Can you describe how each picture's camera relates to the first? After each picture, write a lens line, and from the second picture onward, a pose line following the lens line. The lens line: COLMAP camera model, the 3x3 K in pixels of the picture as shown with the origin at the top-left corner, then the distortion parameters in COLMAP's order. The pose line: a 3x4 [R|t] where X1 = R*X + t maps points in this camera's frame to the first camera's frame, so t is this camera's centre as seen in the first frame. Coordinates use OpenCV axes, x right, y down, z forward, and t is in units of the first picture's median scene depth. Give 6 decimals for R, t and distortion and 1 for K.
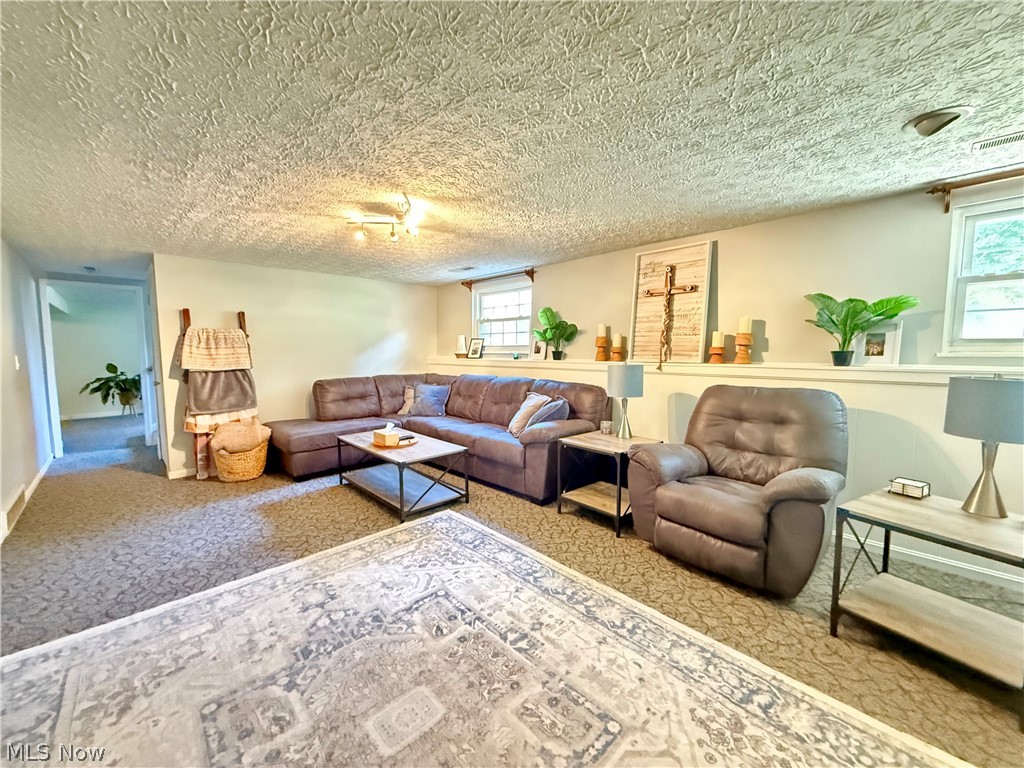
lens RADIAL K [[409.5, 0, 509.7], [0, 409.5, 384.5], [0, 0, 1]] dist [-0.000240, 0.000446]
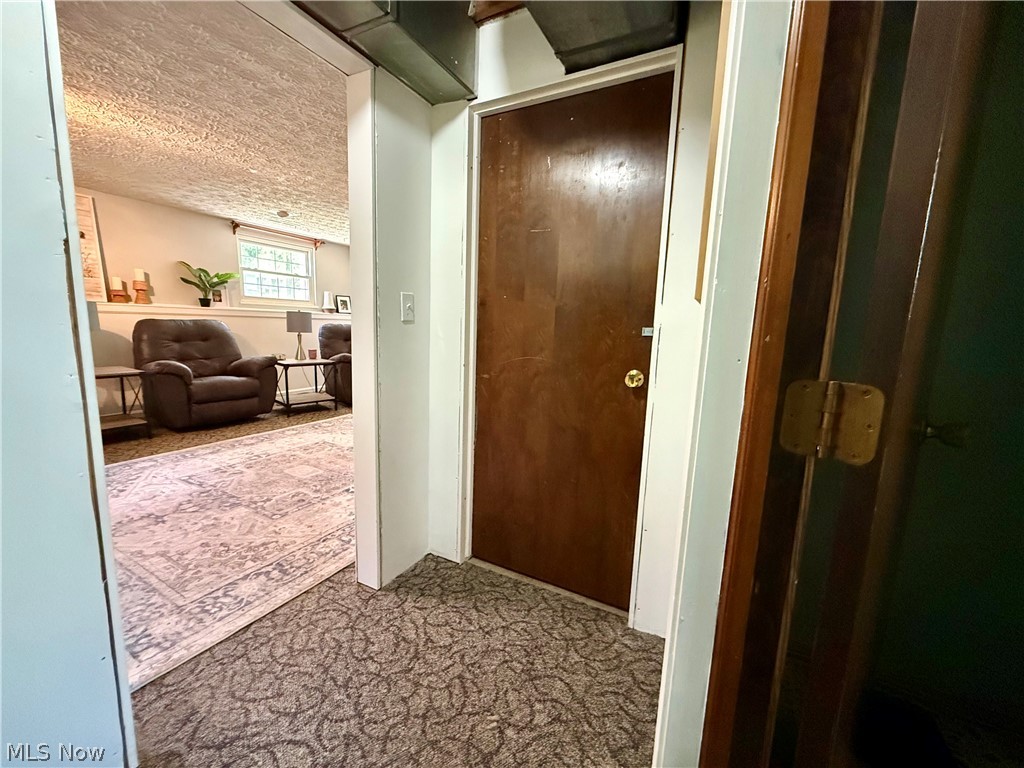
lens RADIAL K [[409.5, 0, 509.7], [0, 409.5, 384.5], [0, 0, 1]] dist [-0.000240, 0.000446]
pose [[-0.314430, -0.150012, 0.937353, -1.811925], [0.045768, 0.983891, 0.172813, 0.052531], [-0.948177, 0.097238, -0.302499, 0.440581]]
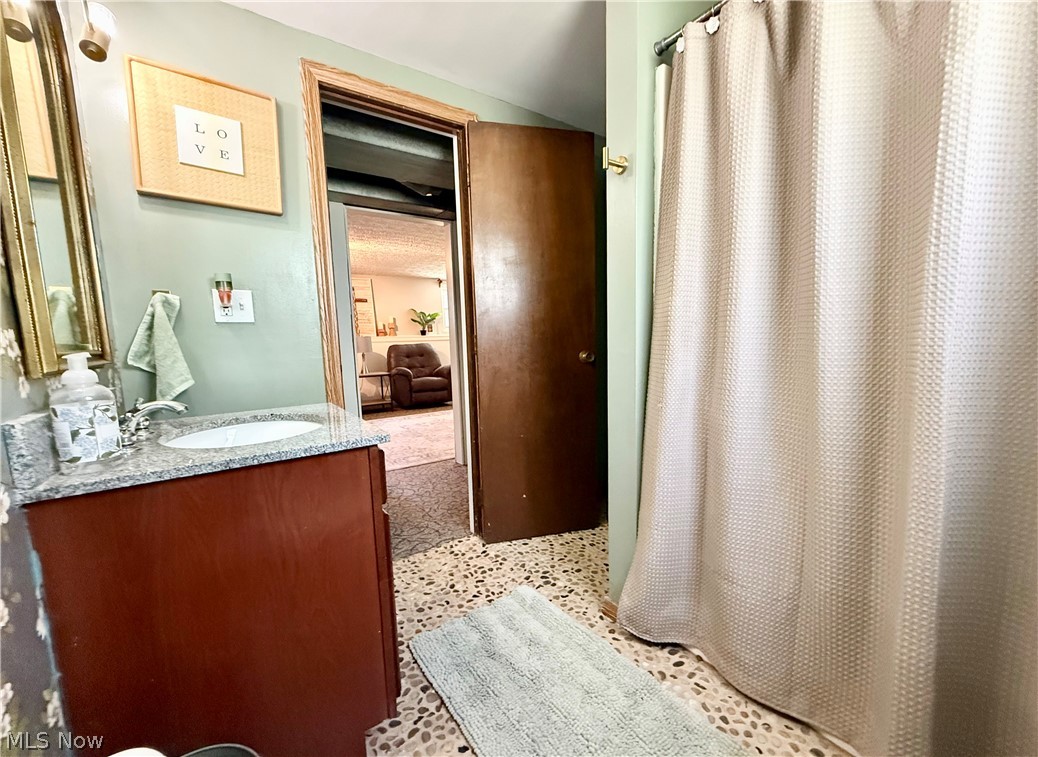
lens RADIAL K [[414.4, 0, 518.2], [0, 414.4, 389.2], [0, 0, 1]] dist [-0.000127, -0.000003]
pose [[0.145643, -0.118350, 0.982233, -2.663934], [0.118869, 0.987720, 0.101385, 0.146612], [-0.982170, 0.101991, 0.157923, -0.070094]]
